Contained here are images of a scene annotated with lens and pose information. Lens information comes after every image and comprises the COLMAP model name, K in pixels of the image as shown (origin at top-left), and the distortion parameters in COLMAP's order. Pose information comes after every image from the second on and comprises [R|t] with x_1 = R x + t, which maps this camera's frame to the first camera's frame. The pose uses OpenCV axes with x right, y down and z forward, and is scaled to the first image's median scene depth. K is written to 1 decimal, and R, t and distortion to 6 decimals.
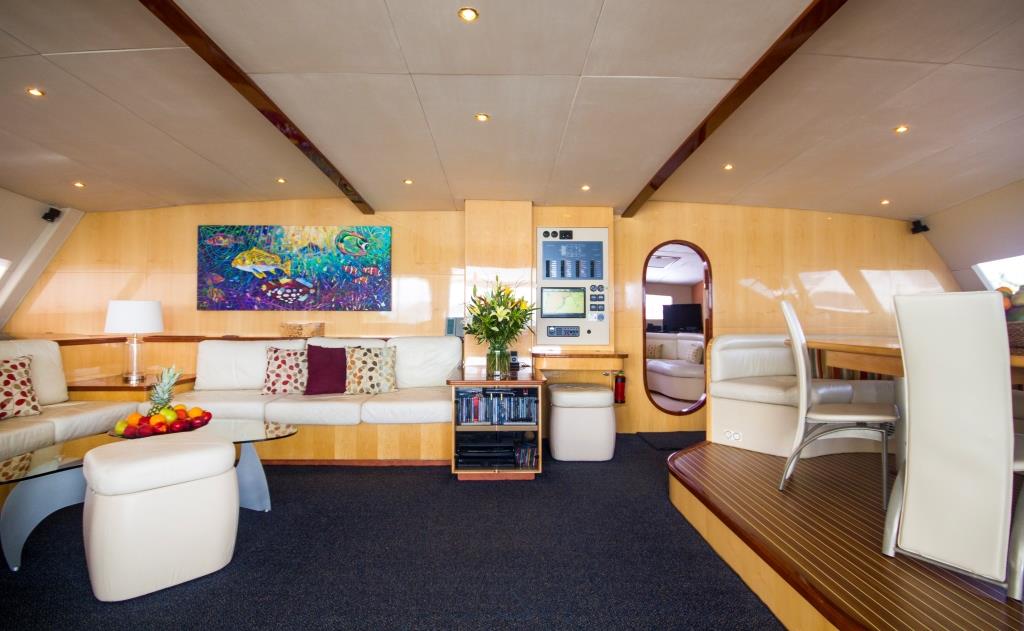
lens RADIAL K [[462.9, 0, 511.3], [0, 462.9, 306.5], [0, 0, 1]] dist [-0.001857, 0.000111]
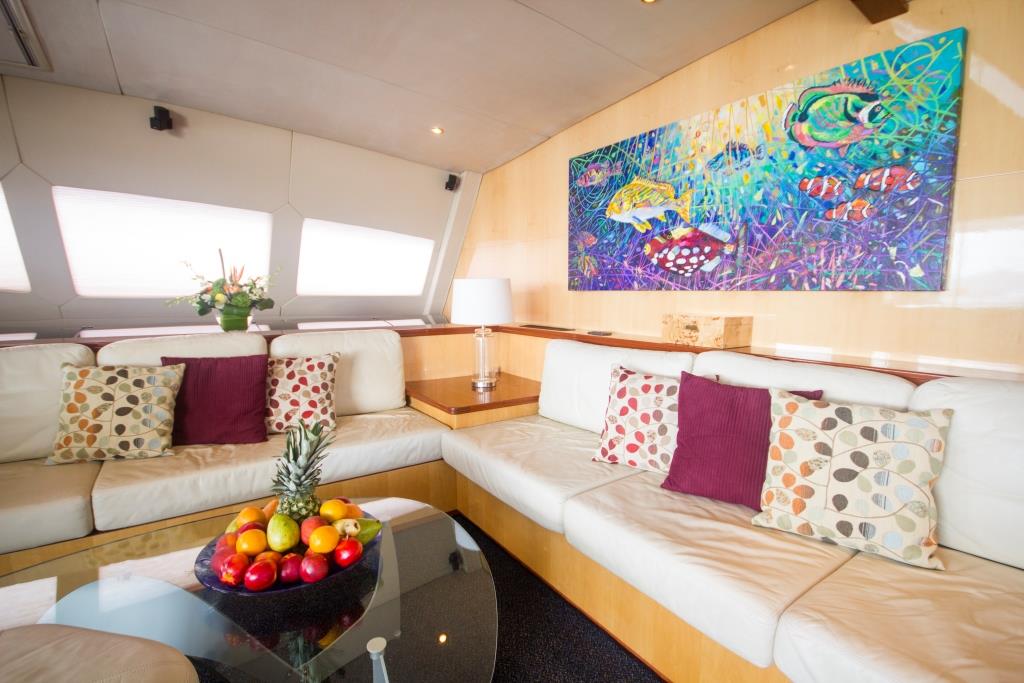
lens RADIAL K [[468.9, 0, 511.0], [0, 468.9, 351.3], [0, 0, 1]] dist [0.001190, -0.002304]
pose [[0.545390, 0.104261, -0.831672, -0.145303], [0.021168, 0.990204, 0.138017, -0.000464], [0.837915, -0.092878, 0.537841, 0.555738]]
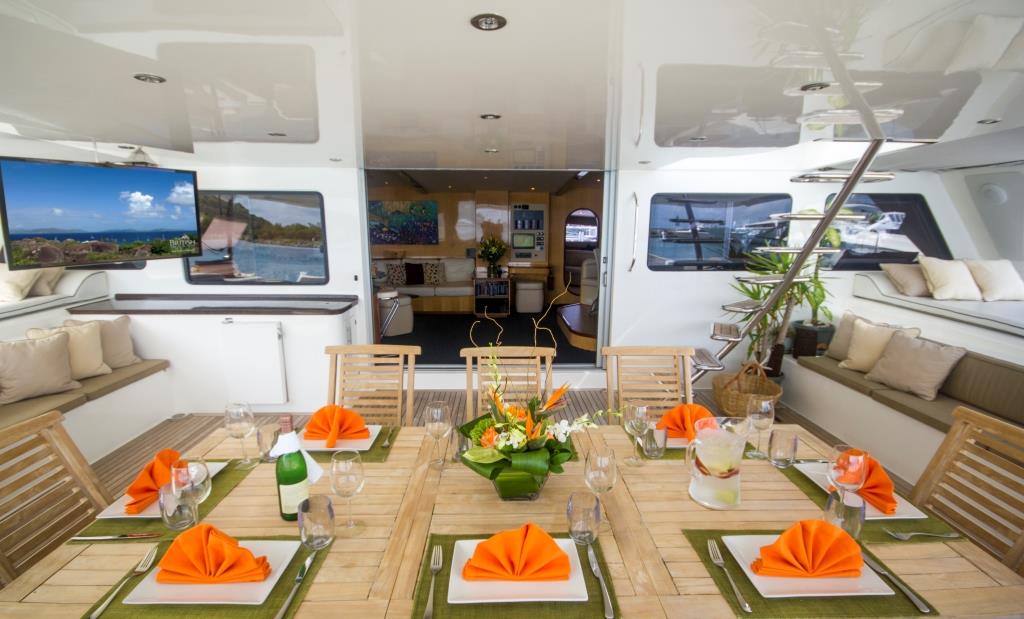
lens RADIAL K [[490.1, 0, 516.3], [0, 490.1, 303.5], [0, 0, 1]] dist [0.029370, 0.000647]
pose [[0.999772, -0.003677, 0.021041, 0.031528], [-0.000471, 0.981042, 0.193793, -0.155762], [-0.021354, -0.193758, 0.980817, -1.165564]]
